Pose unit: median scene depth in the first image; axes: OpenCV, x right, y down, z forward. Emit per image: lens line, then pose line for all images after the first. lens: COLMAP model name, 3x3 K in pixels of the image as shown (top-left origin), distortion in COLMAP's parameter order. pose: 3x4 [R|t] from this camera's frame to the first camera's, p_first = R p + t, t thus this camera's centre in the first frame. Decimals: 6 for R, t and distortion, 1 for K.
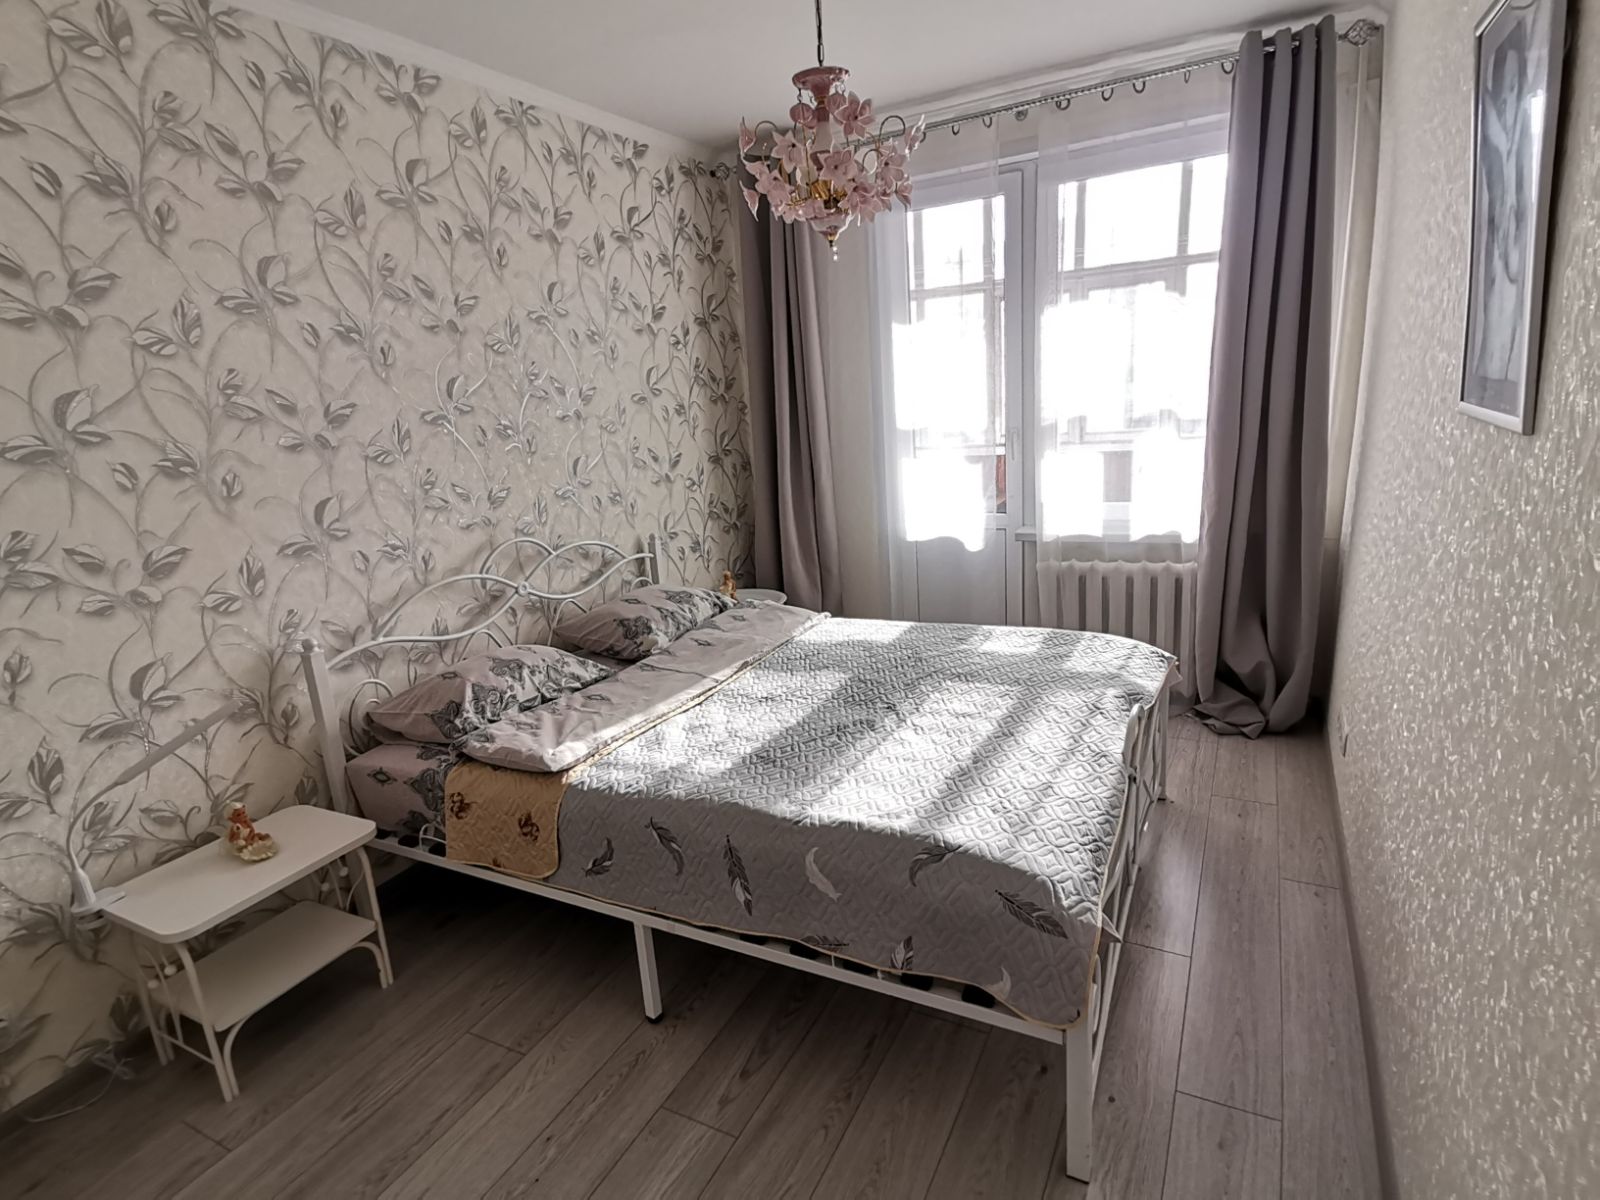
lens RADIAL K [[856.3, 0, 804.5], [0, 856.3, 600.0], [0, 0, 1]] dist [0.002645, 0.002663]
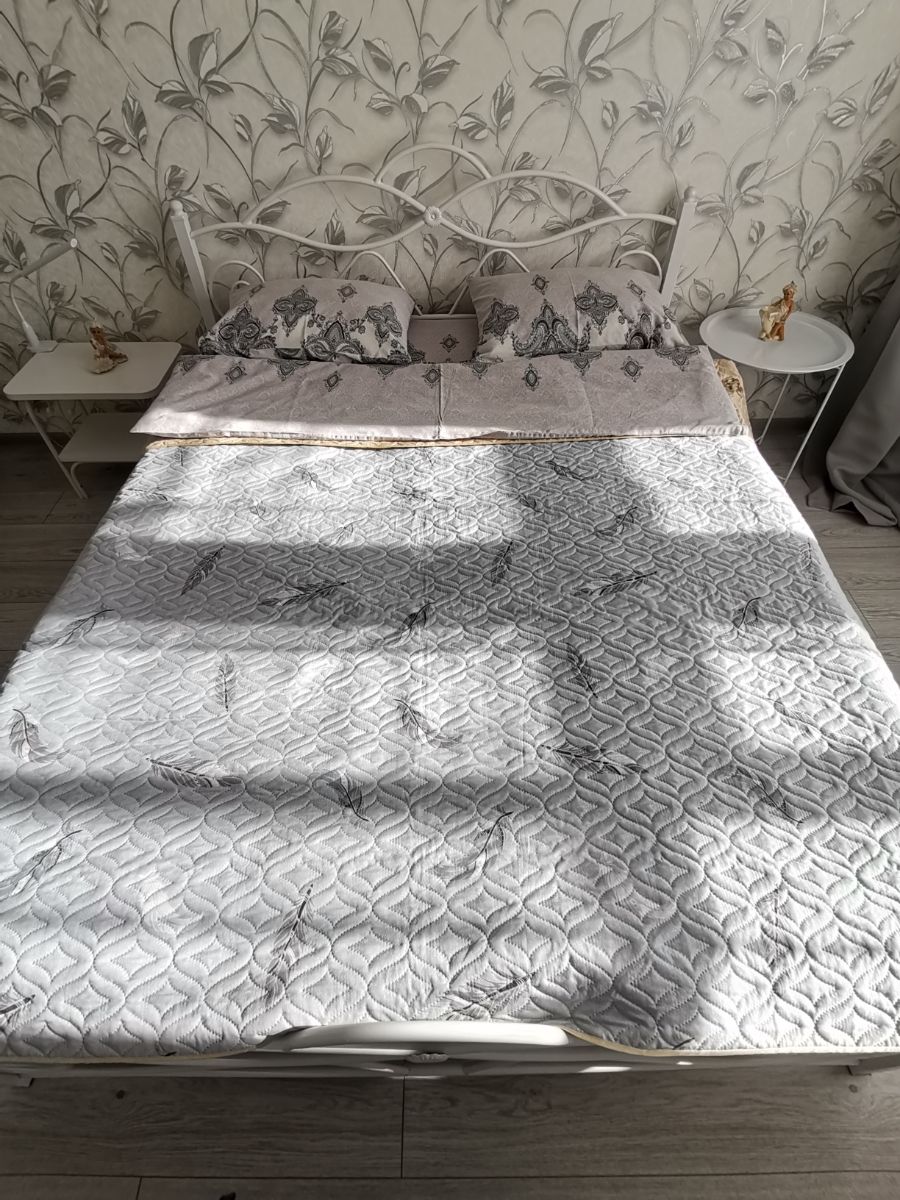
lens RADIAL K [[577.4, 0, 449.9], [0, 577.4, 601.1], [0, 0, 1]] dist [0.006003, -0.002873]
pose [[0.460738, 0.719330, -0.519888, 0.338372], [-0.231553, 0.662902, 0.712000, -0.218625], [0.856798, -0.207664, 0.471987, 0.793938]]
